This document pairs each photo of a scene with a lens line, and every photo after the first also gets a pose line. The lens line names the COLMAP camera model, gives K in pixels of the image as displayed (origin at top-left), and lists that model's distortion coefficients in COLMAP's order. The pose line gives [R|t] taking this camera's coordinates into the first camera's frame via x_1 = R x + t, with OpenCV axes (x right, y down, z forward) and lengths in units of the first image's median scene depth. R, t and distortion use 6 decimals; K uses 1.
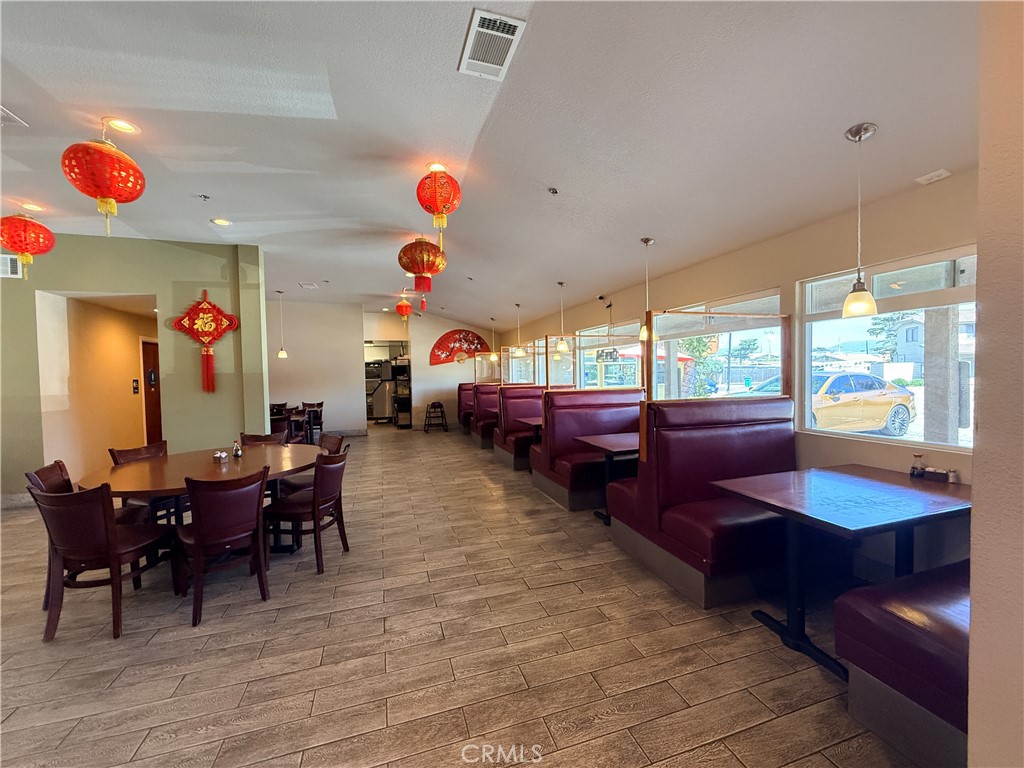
lens RADIAL K [[407.8, 0, 509.3], [0, 407.8, 385.5], [0, 0, 1]] dist [0.001519, -0.000079]
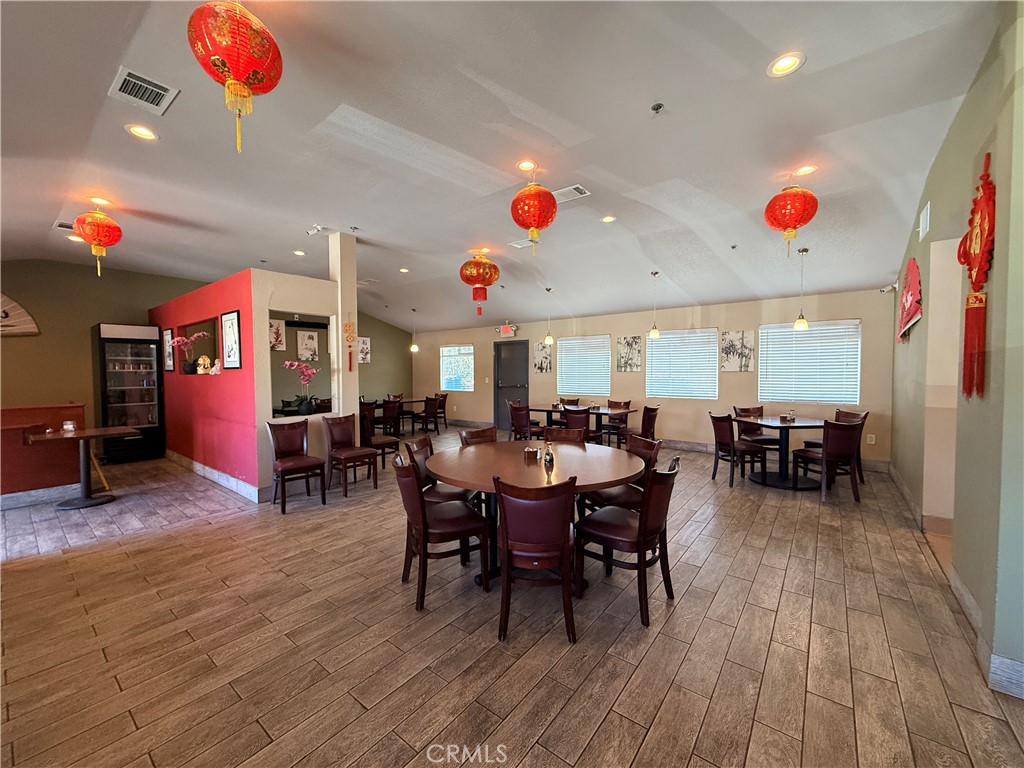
lens RADIAL K [[407.8, 0, 509.3], [0, 407.8, 385.5], [0, 0, 1]] dist [0.001519, -0.000079]
pose [[-0.826061, 0.045379, -0.561750, -0.154165], [0.005490, 0.997354, 0.072495, -0.046732], [0.563553, 0.056802, -0.824125, 1.815062]]
